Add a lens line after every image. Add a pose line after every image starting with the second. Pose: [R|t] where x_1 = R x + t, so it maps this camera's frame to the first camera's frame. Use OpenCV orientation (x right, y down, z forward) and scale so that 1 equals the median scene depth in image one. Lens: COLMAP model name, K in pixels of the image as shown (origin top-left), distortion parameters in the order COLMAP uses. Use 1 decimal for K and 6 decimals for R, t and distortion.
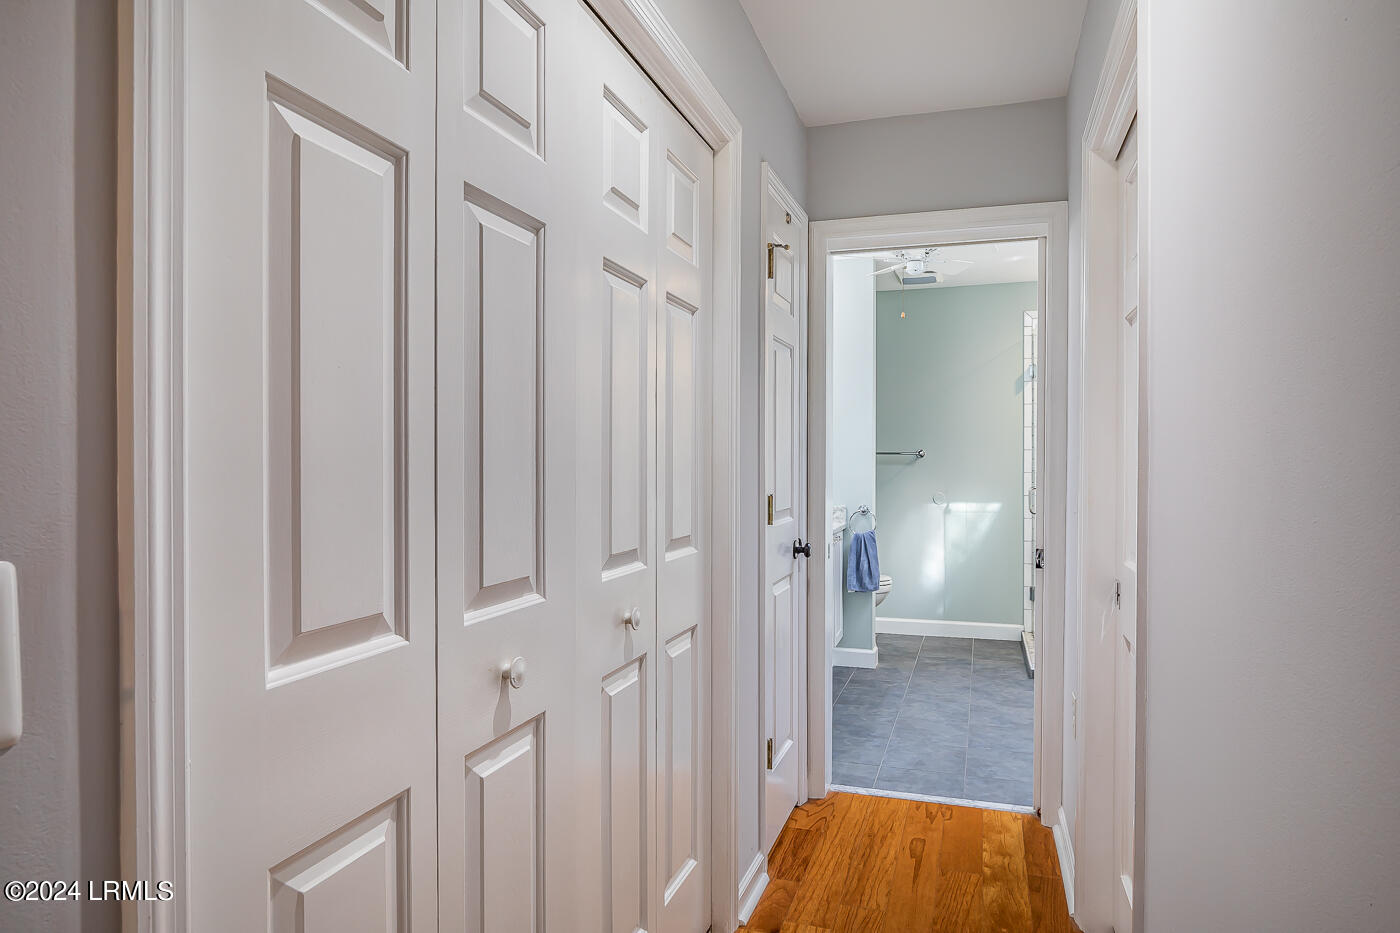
lens RADIAL K [[802.3, 0, 699.9], [0, 802.3, 466.2], [0, 0, 1]] dist [-0.013344, -0.002536]
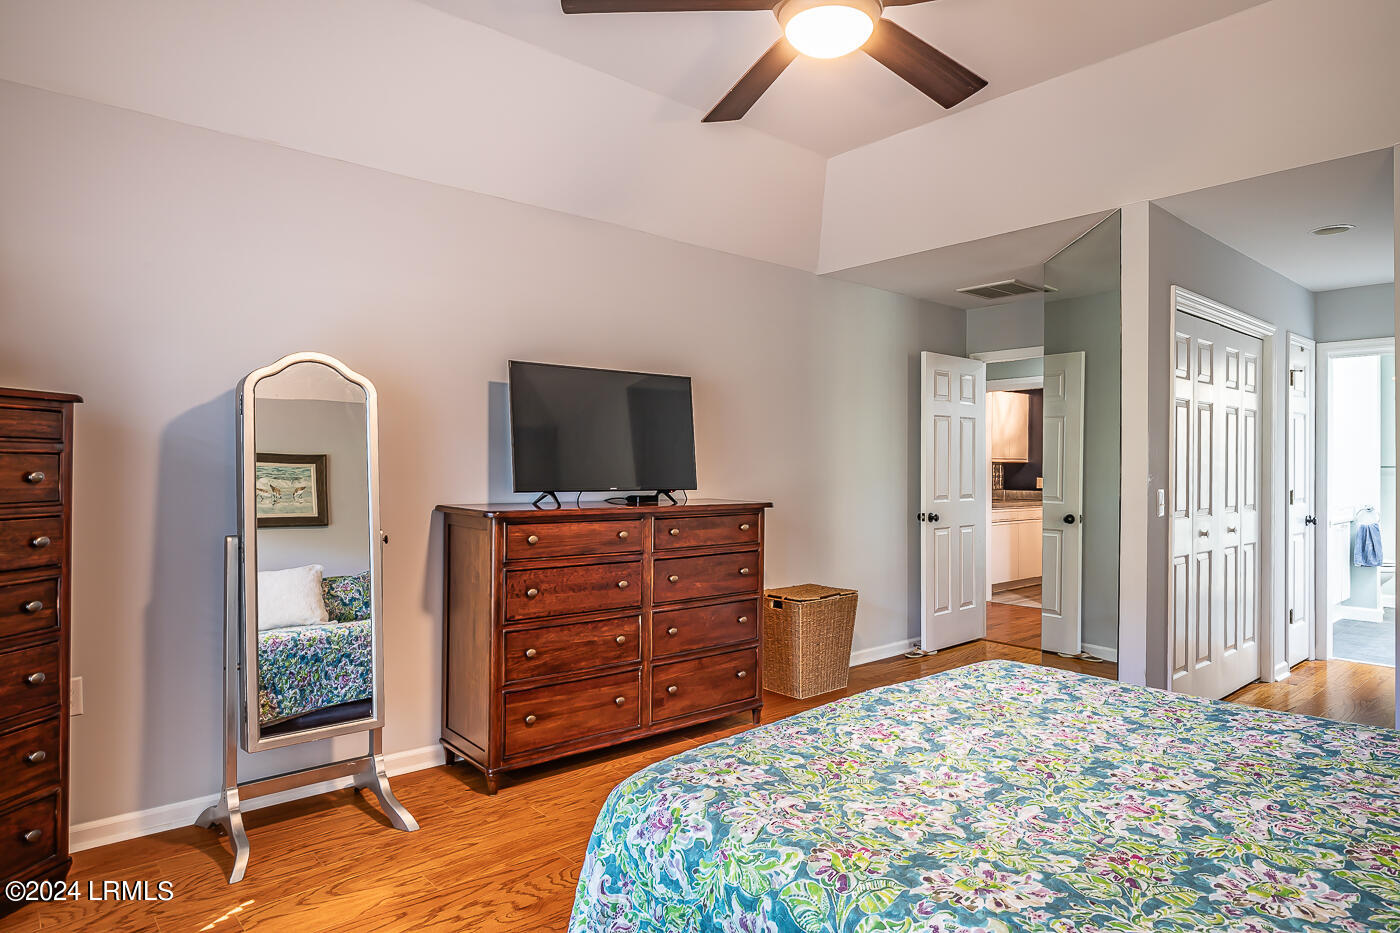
lens RADIAL K [[802.3, 0, 703.4], [0, 802.3, 468.5], [0, 0, 1]] dist [-0.013344, -0.002536]
pose [[0.859481, 0.000032, -0.511168, -0.140768], [-0.004024, 0.999969, -0.006703, -0.000432], [0.511152, 0.007818, 0.859454, -1.294574]]
